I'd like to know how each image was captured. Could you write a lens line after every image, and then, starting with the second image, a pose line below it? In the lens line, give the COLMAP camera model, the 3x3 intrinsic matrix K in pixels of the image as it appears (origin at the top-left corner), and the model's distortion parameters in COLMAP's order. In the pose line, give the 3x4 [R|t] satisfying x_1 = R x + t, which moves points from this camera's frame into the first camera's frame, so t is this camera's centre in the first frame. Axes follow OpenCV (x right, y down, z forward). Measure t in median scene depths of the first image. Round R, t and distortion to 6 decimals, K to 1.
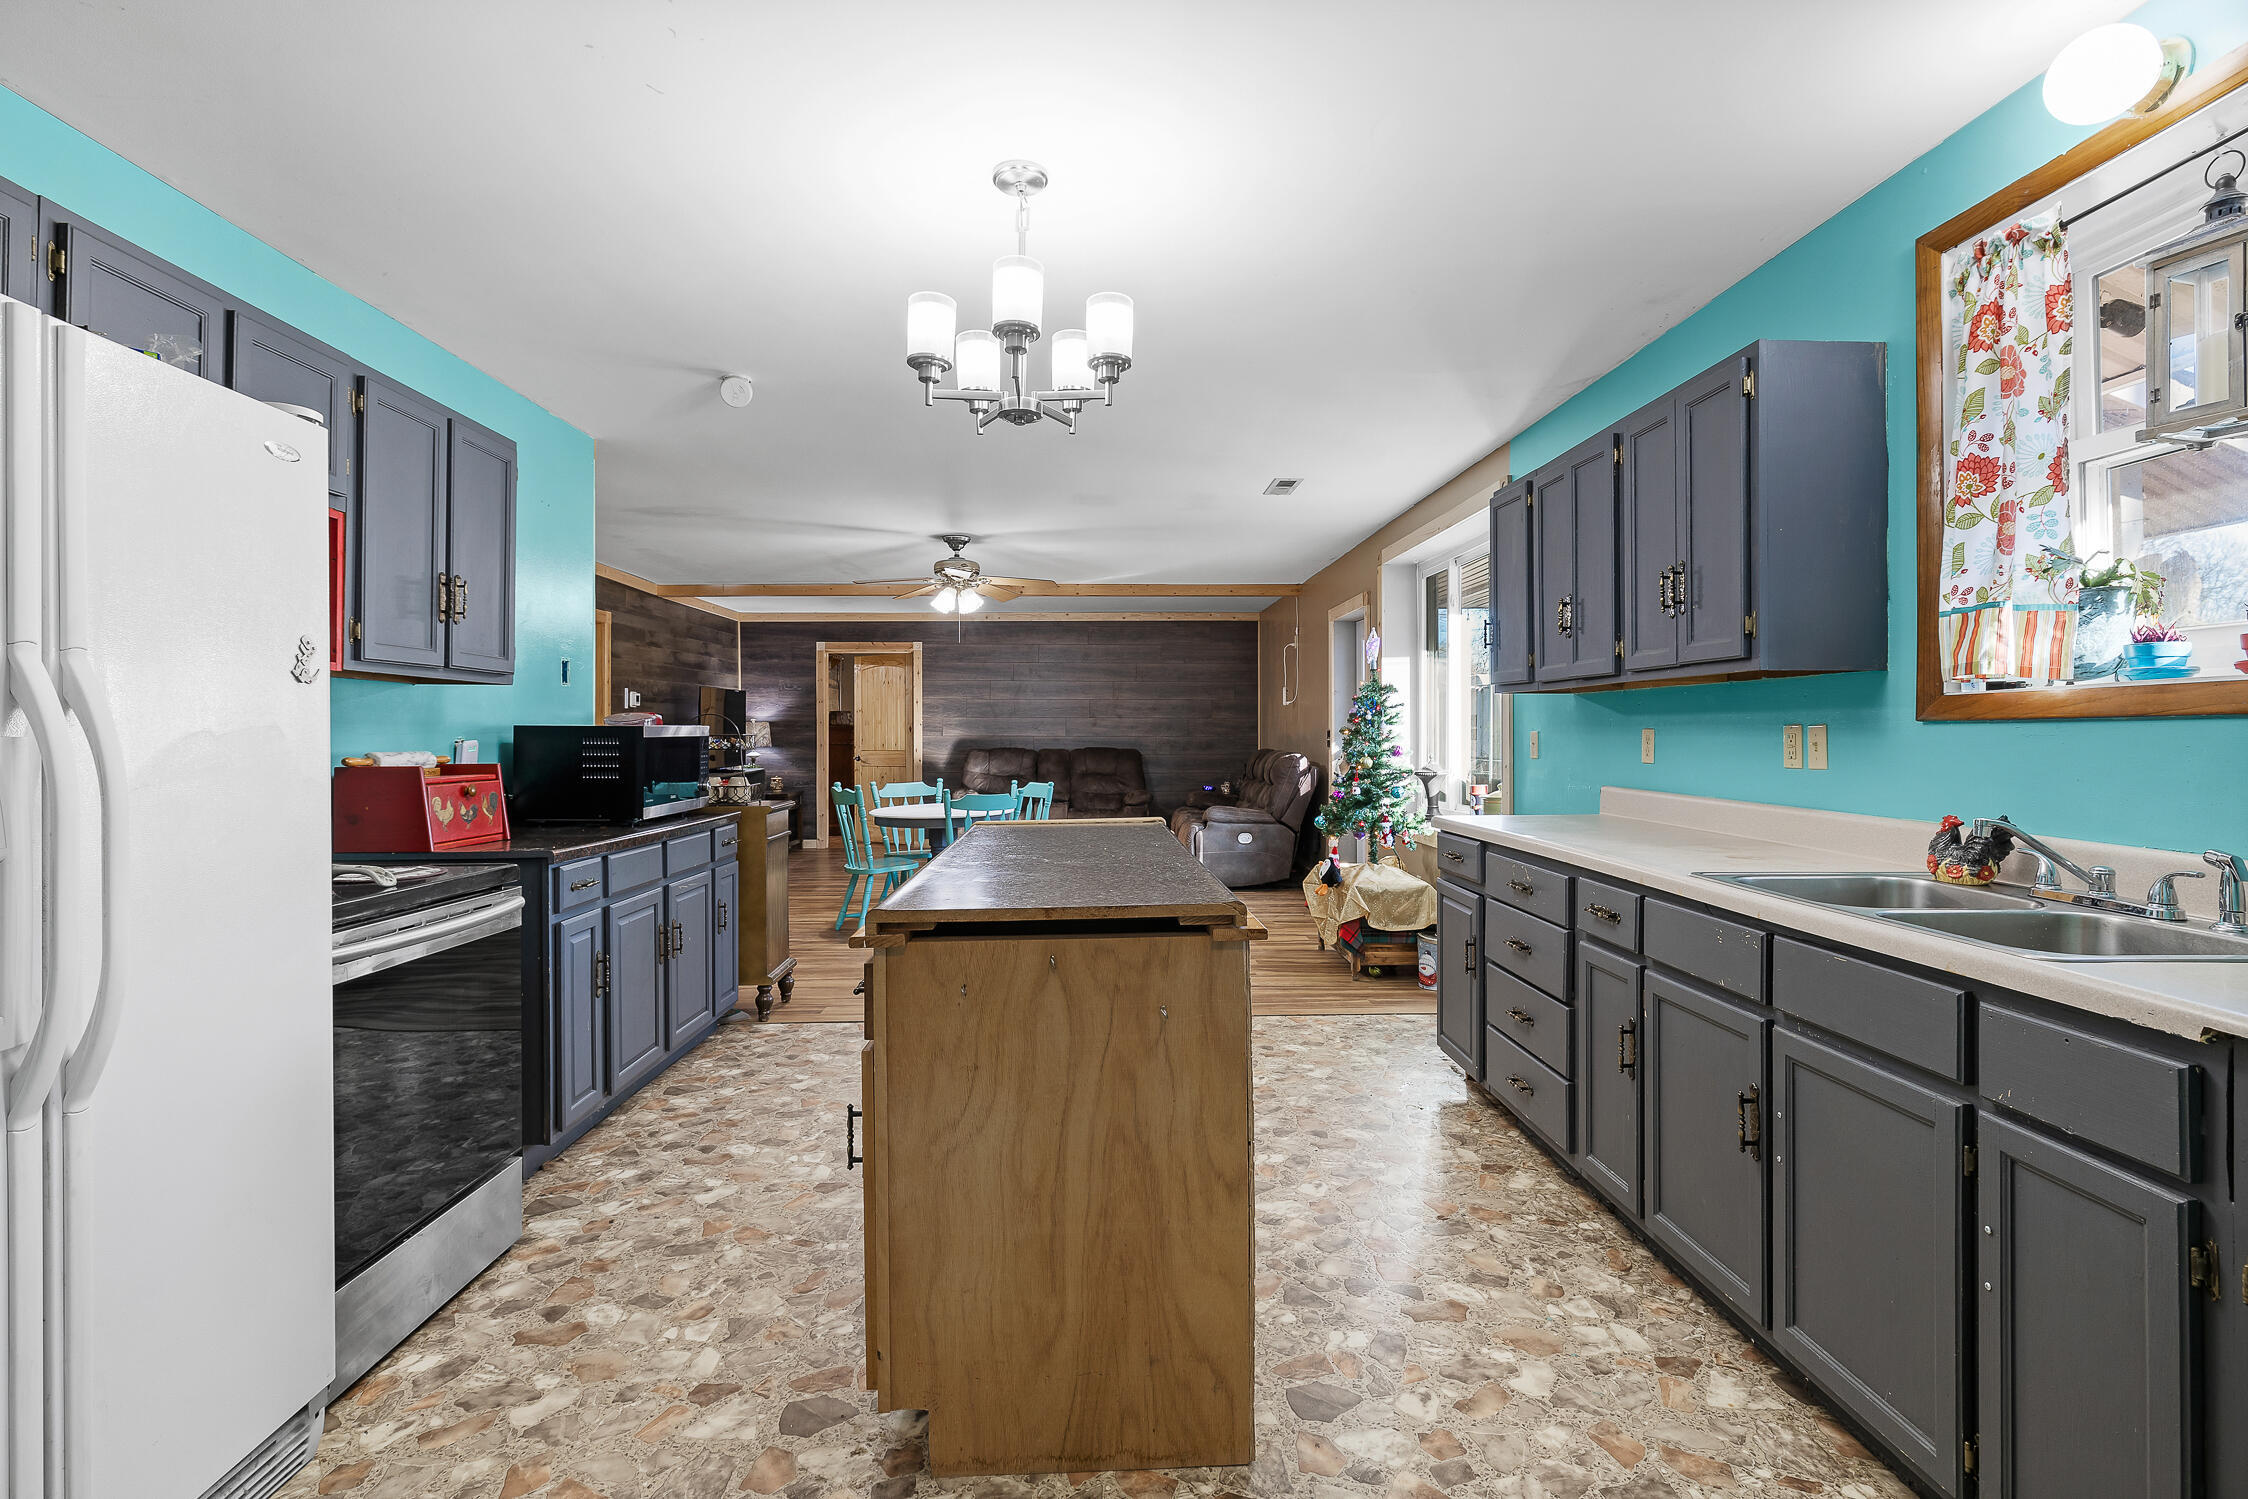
lens RADIAL K [[1068.1, 0, 1126.6], [0, 1068.1, 717.1], [0, 0, 1]] dist [-0.006407, 0.001282]
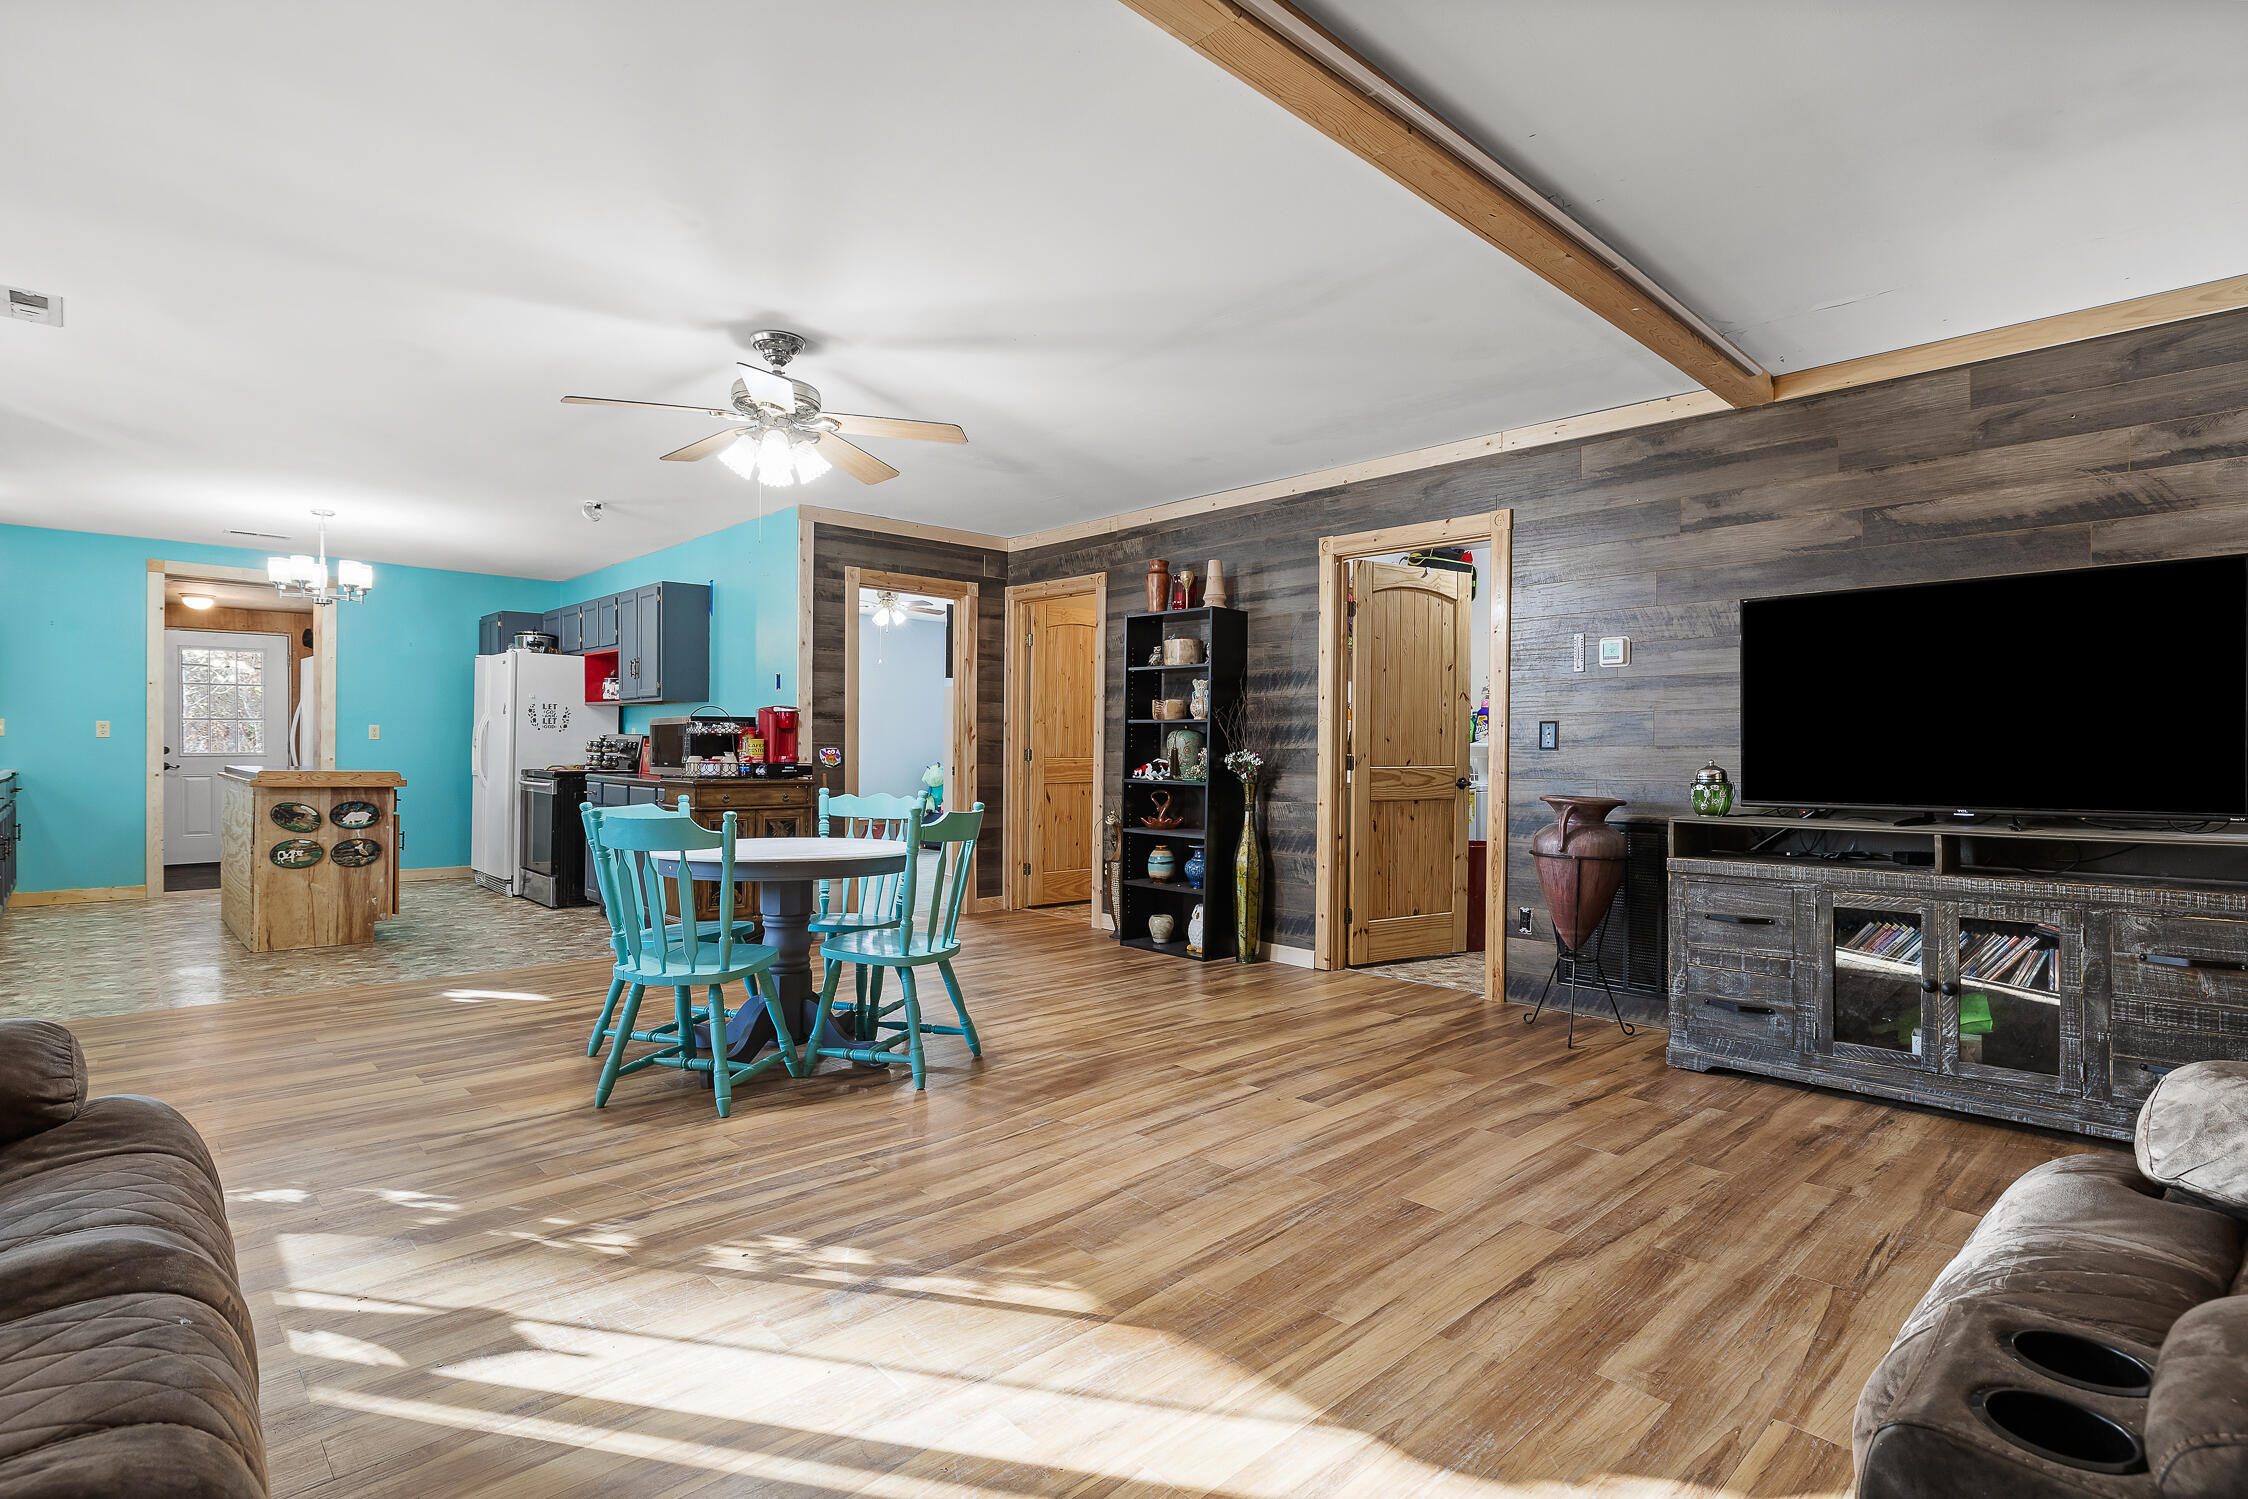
lens RADIAL K [[1099.4, 0, 1134.8], [0, 1099.4, 752.6], [0, 0, 1]] dist [-0.002293, -0.000344]
pose [[-0.750568, 0.000533, -0.660793, 0.165021], [0.004871, 0.999977, -0.004726, 0.093919], [0.660776, -0.006766, -0.750553, 3.532913]]
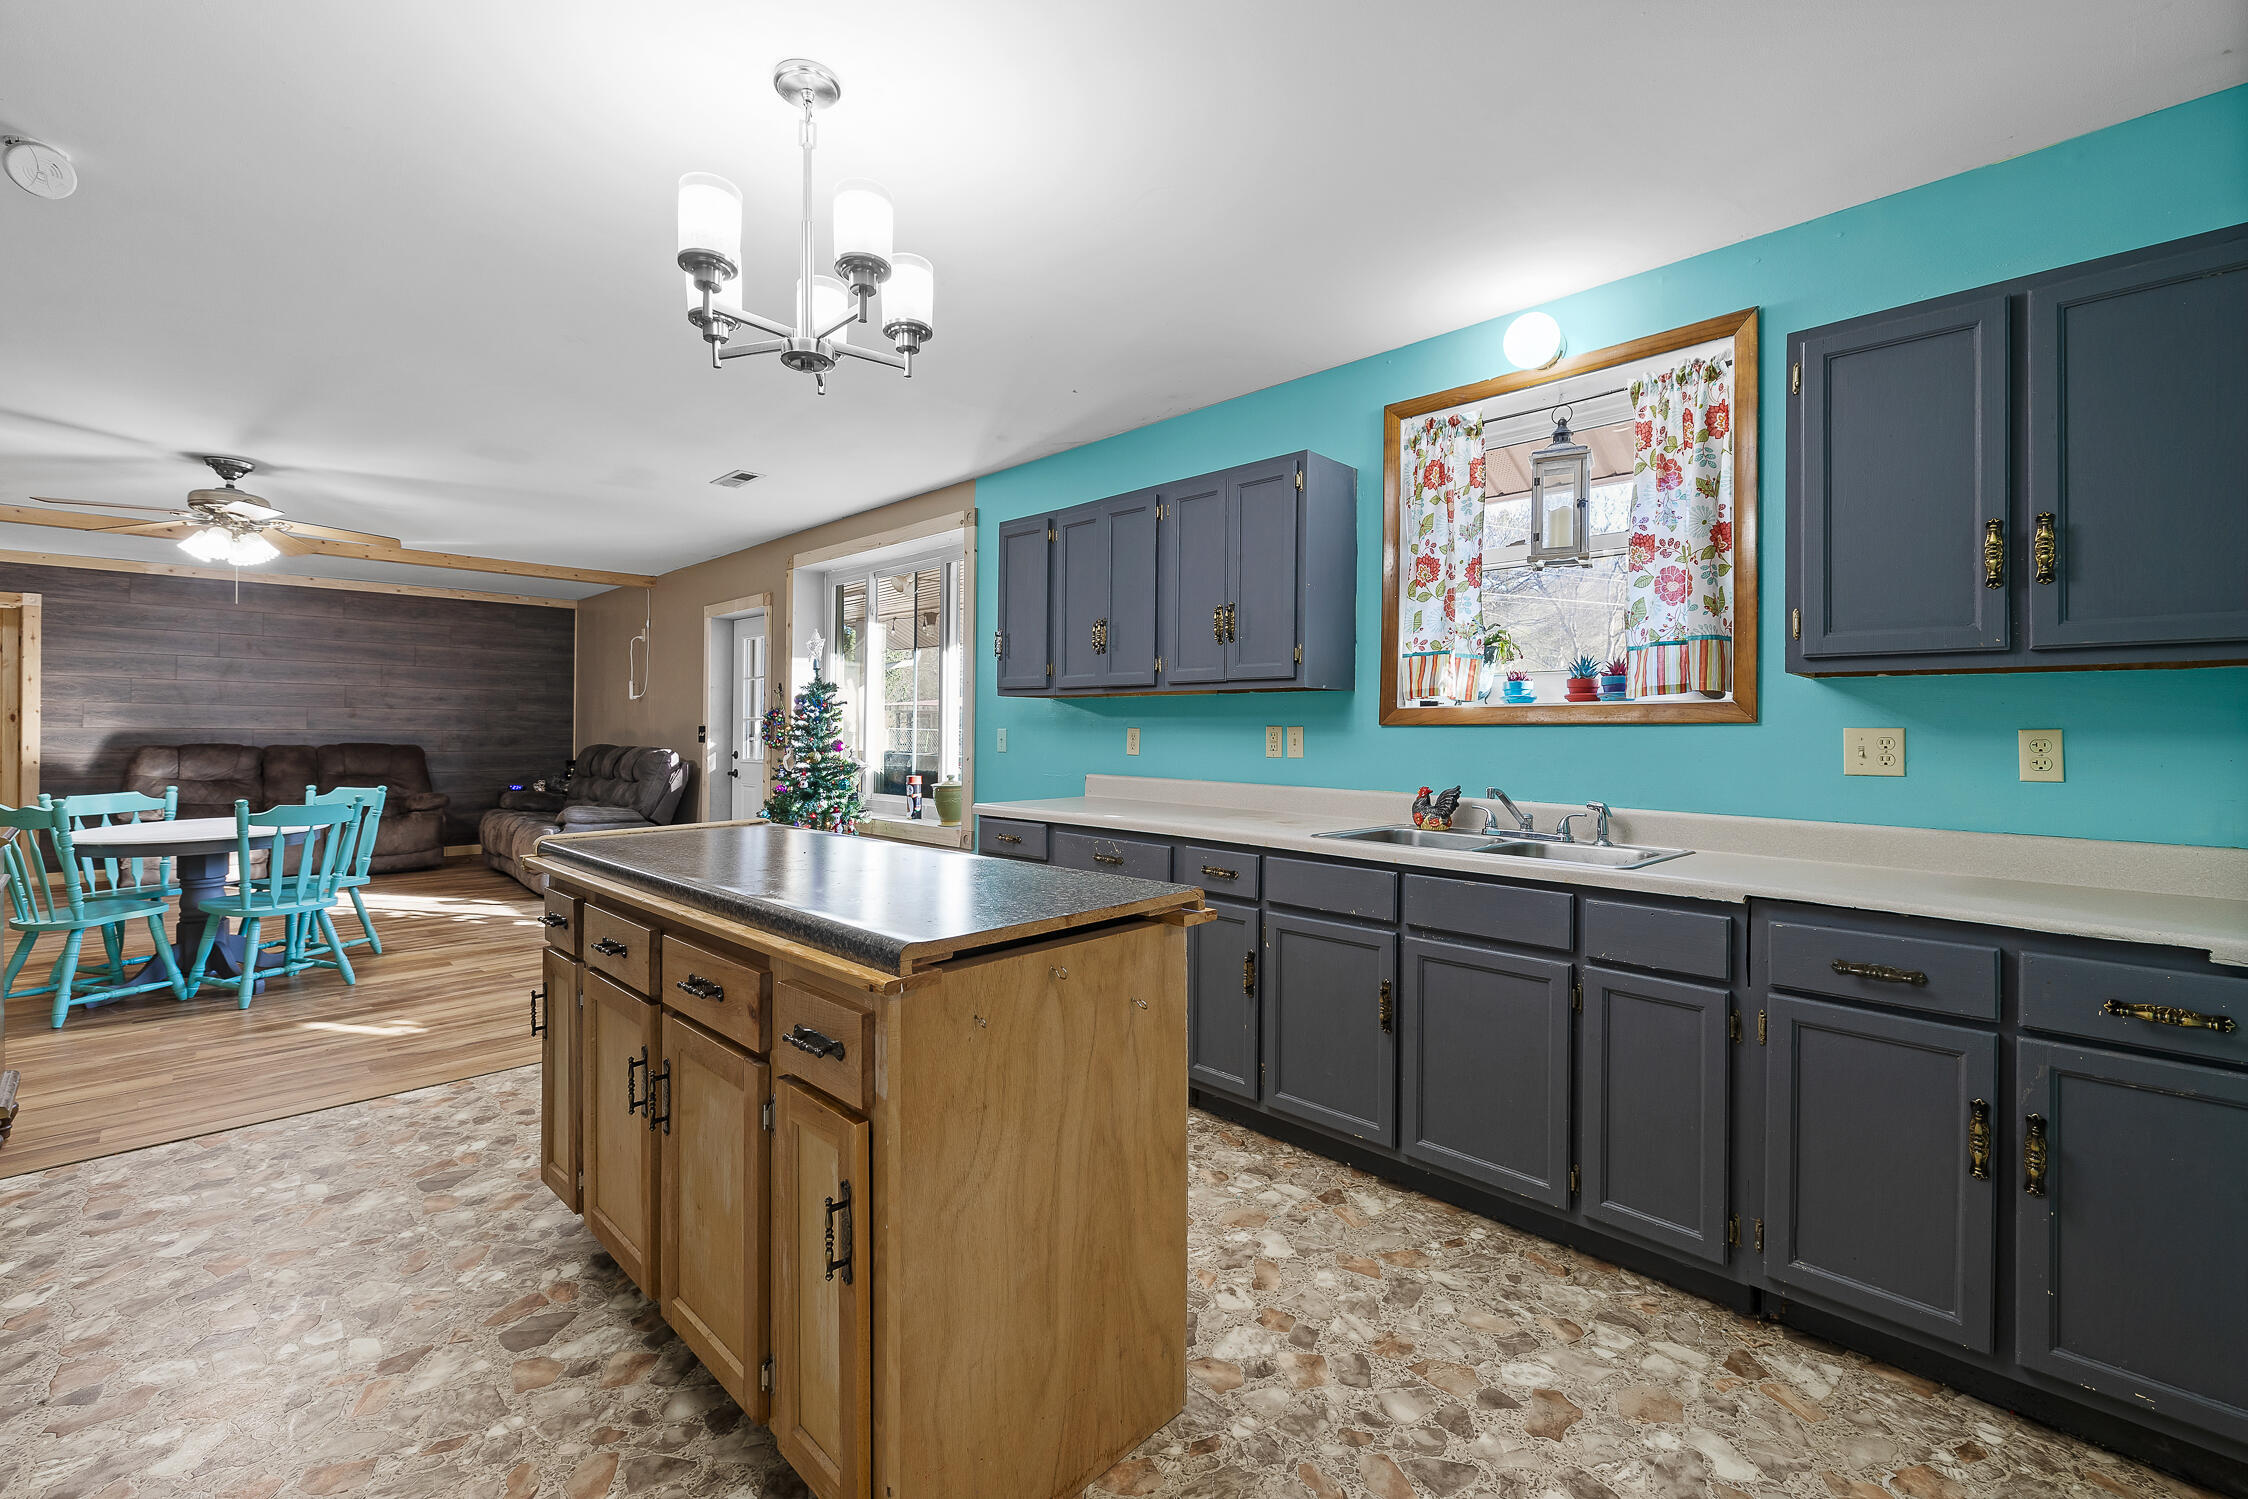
lens RADIAL K [[949.1, 0, 1119.7], [0, 949.1, 726.0], [0, 0, 1]] dist [-0.001191, 0.000496]
pose [[0.733497, 0.010879, 0.679606, -0.353461], [-0.018281, 0.999826, 0.003725, 0.005168], [-0.679447, -0.015157, 0.733568, 0.210498]]
